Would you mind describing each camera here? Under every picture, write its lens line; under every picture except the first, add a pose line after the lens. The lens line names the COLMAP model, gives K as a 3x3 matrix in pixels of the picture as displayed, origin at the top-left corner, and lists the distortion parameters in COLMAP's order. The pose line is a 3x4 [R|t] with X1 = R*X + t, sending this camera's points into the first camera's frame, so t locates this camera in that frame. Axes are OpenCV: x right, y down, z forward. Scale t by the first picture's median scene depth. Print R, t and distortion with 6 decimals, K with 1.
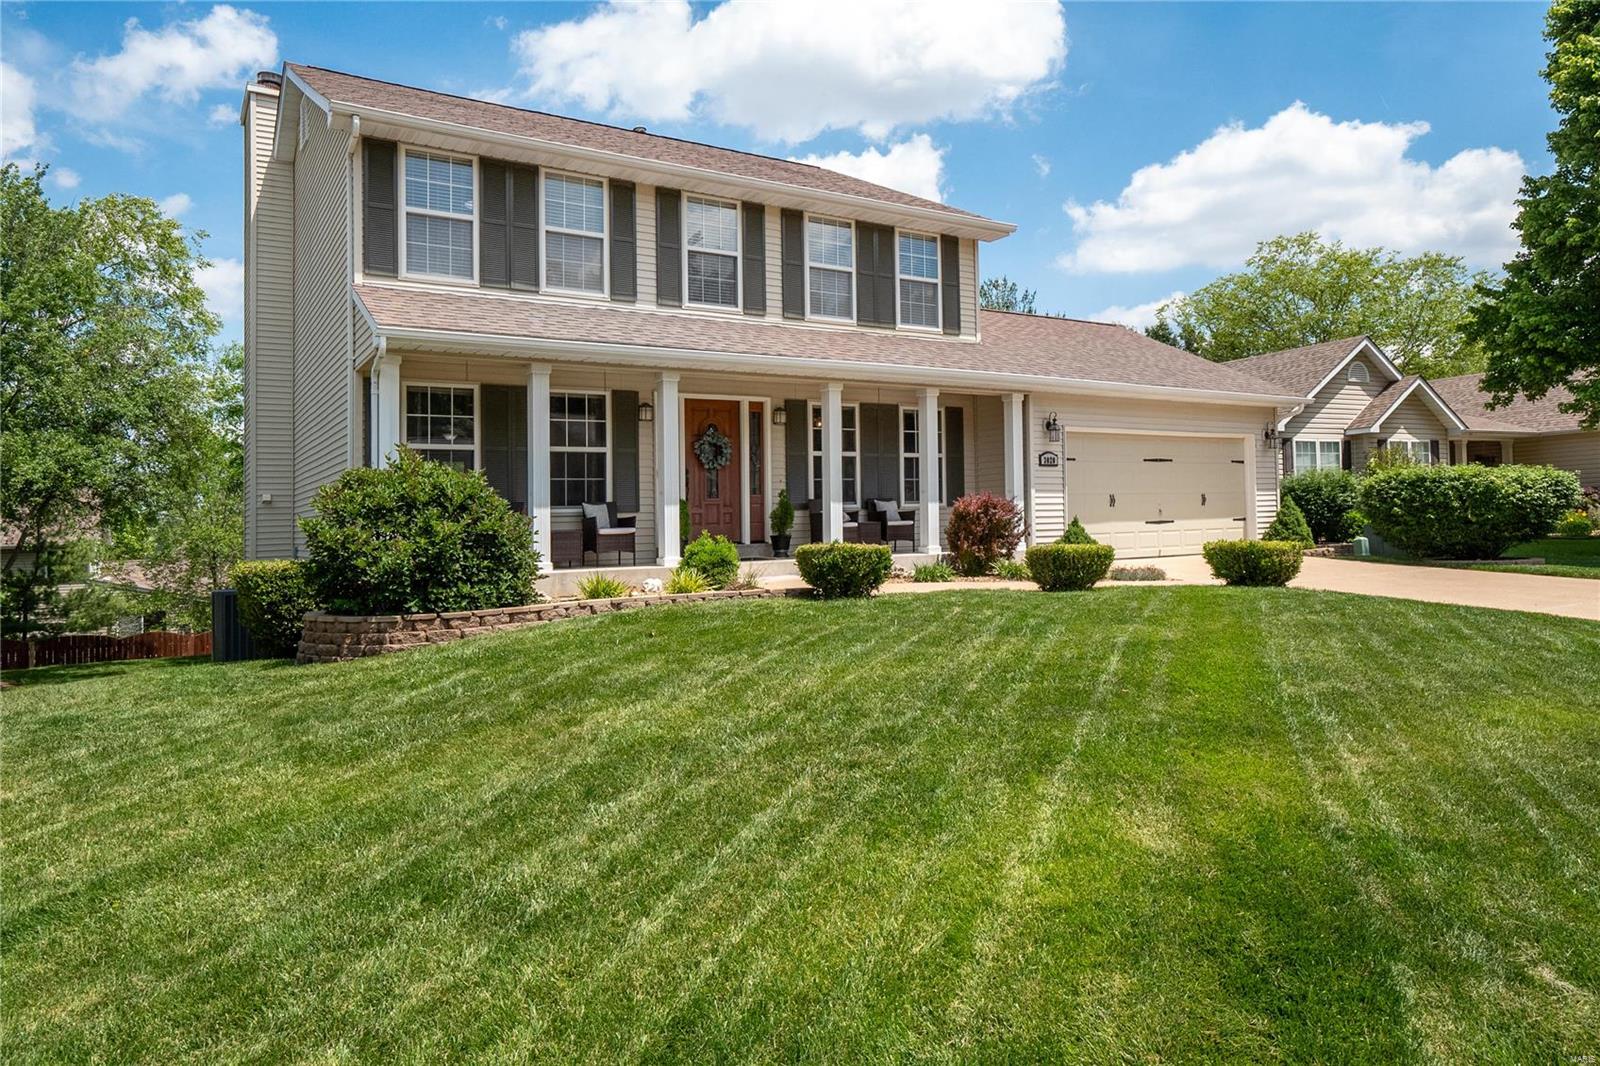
lens RADIAL K [[1021.0, 0, 790.6], [0, 1021.0, 524.3], [0, 0, 1]] dist [0.011284, -0.000698]
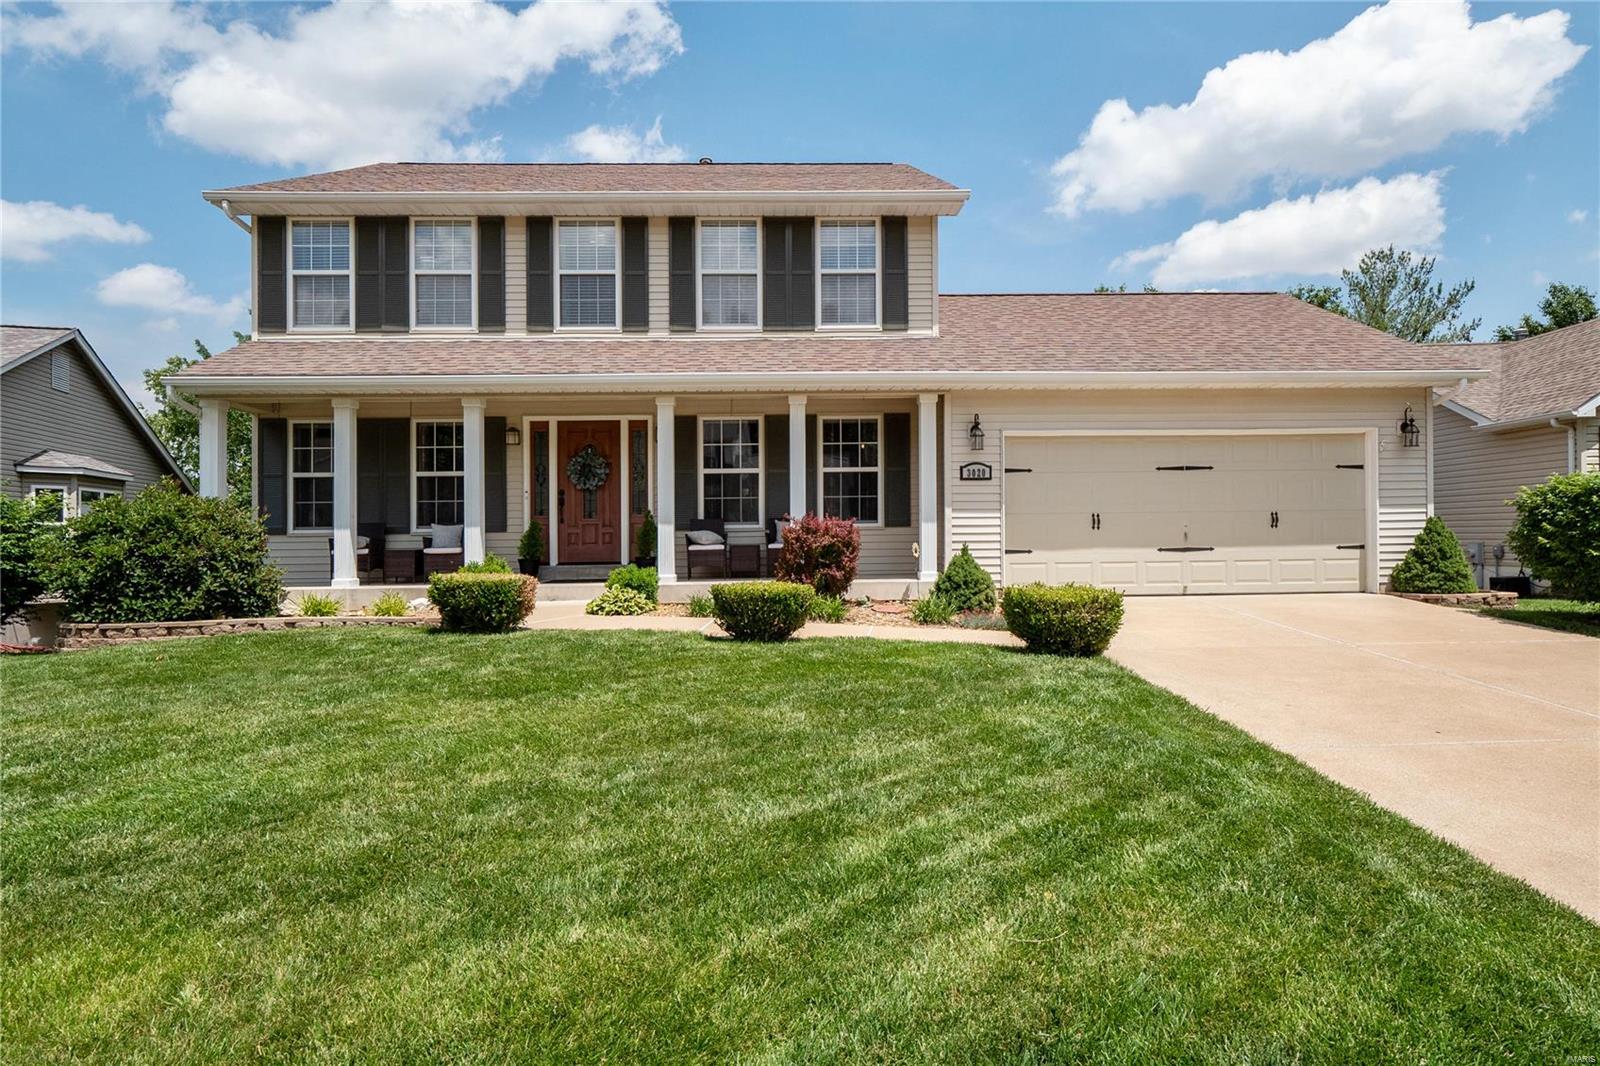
lens RADIAL K [[881.2, 0, 812.8], [0, 881.2, 542.5], [0, 0, 1]] dist [0.009048, -0.000237]
pose [[0.860793, 0.017211, -0.508664, 0.537748], [-0.010765, 0.999820, 0.015612, -0.017605], [0.508842, -0.007962, 0.860823, 0.352522]]
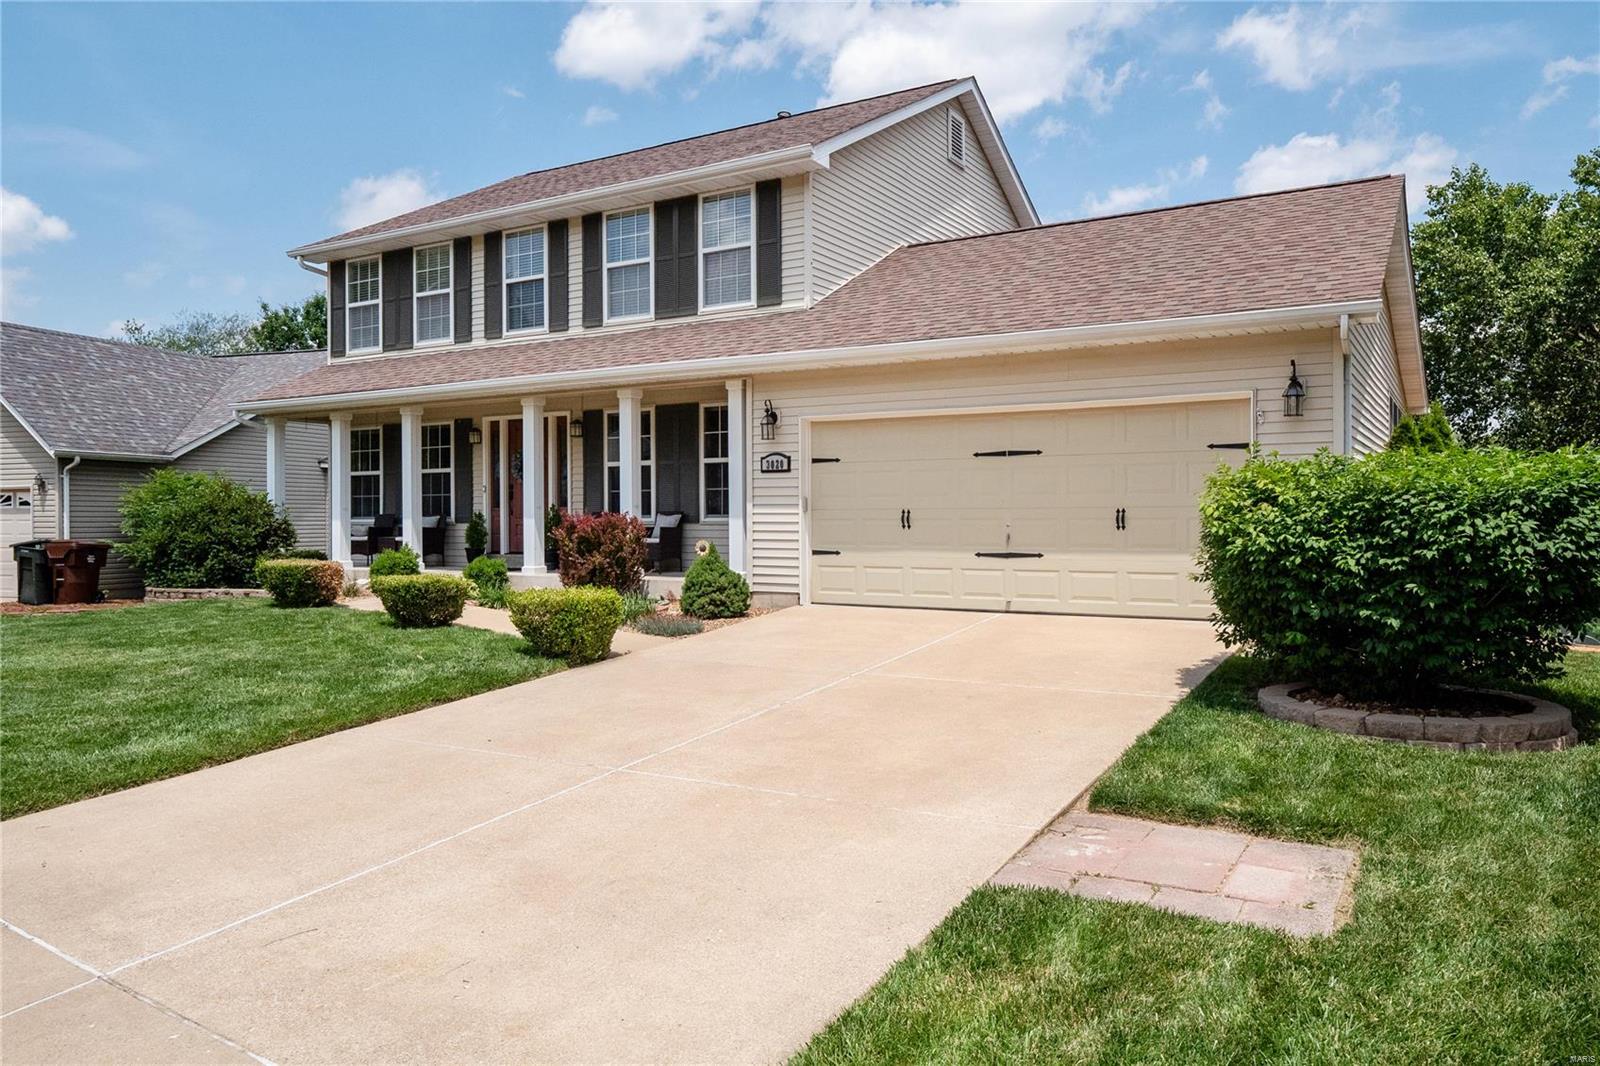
lens RADIAL K [[1140.9, 0, 796.3], [0, 1140.9, 527.1], [0, 0, 1]] dist [-0.003078, 0.000372]
pose [[0.449297, 0.022697, -0.893094, 1.067152], [-0.017049, 0.999713, 0.016830, -0.033419], [0.893220, 0.007665, 0.449555, 0.695794]]
